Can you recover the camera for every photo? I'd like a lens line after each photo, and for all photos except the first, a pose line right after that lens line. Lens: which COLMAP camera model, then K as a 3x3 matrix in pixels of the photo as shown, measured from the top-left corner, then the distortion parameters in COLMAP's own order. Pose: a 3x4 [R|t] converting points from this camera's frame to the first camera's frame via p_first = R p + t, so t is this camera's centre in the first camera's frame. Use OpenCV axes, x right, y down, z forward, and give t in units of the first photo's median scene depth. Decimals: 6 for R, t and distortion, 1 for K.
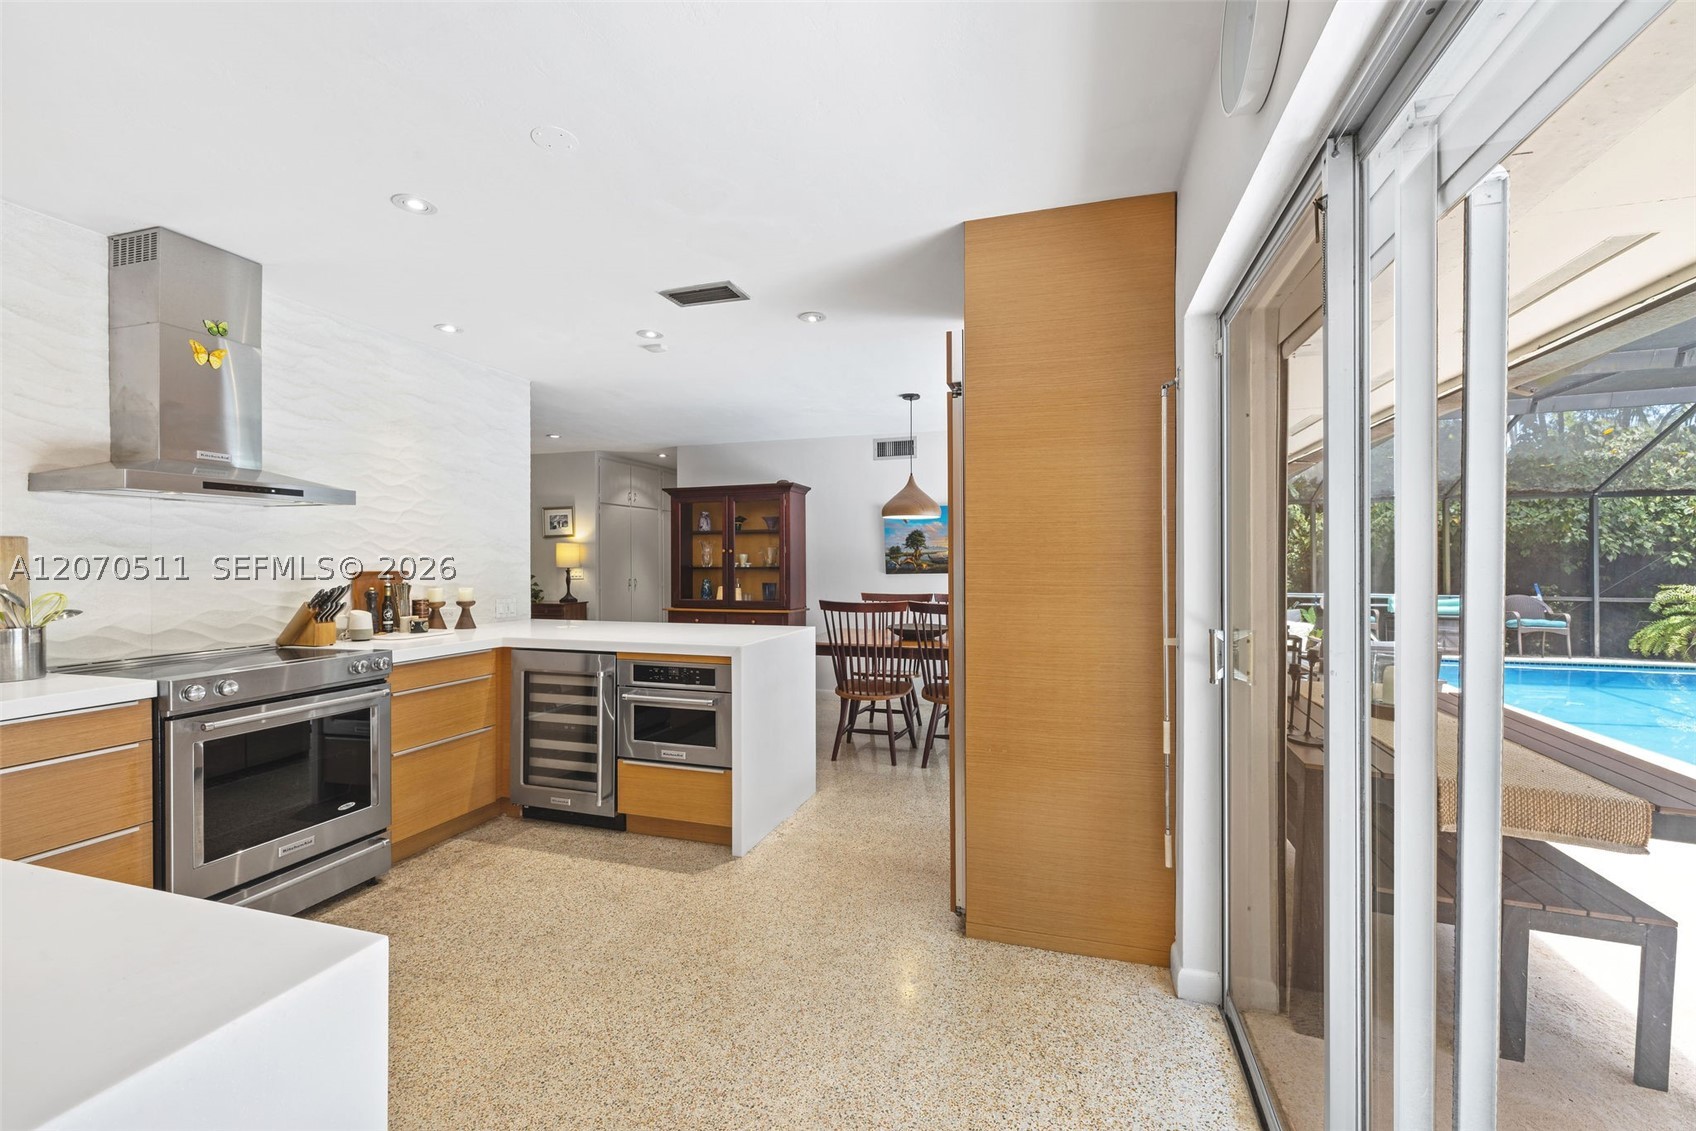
lens RADIAL K [[716.2, 0, 840.7], [0, 716.2, 567.2], [0, 0, 1]] dist [-0.000814, -0.000052]
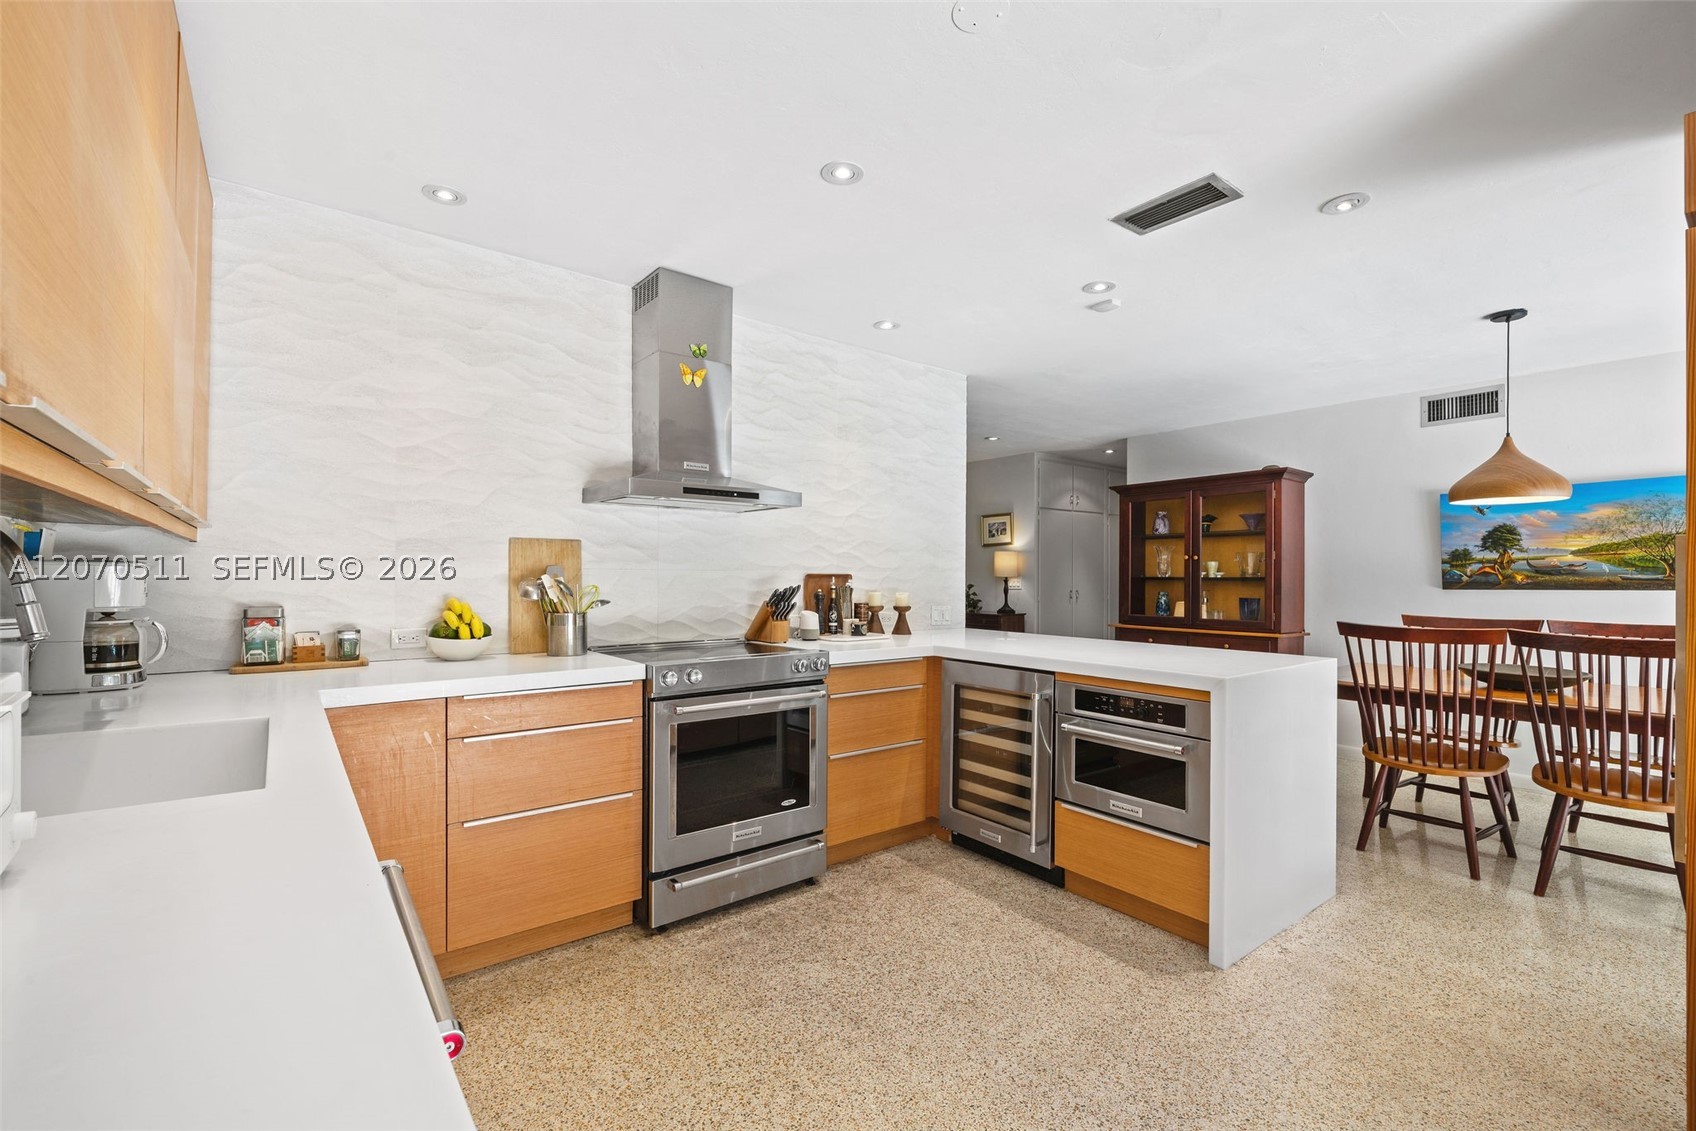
lens RADIAL K [[716.2, 0, 840.7], [0, 716.2, 567.2], [0, 0, 1]] dist [-0.000814, -0.000052]
pose [[0.826848, 0.001300, -0.562424, -0.047714], [-0.014116, 0.999730, -0.018442, 0.014887], [0.562248, 0.023187, 0.826643, 0.159043]]
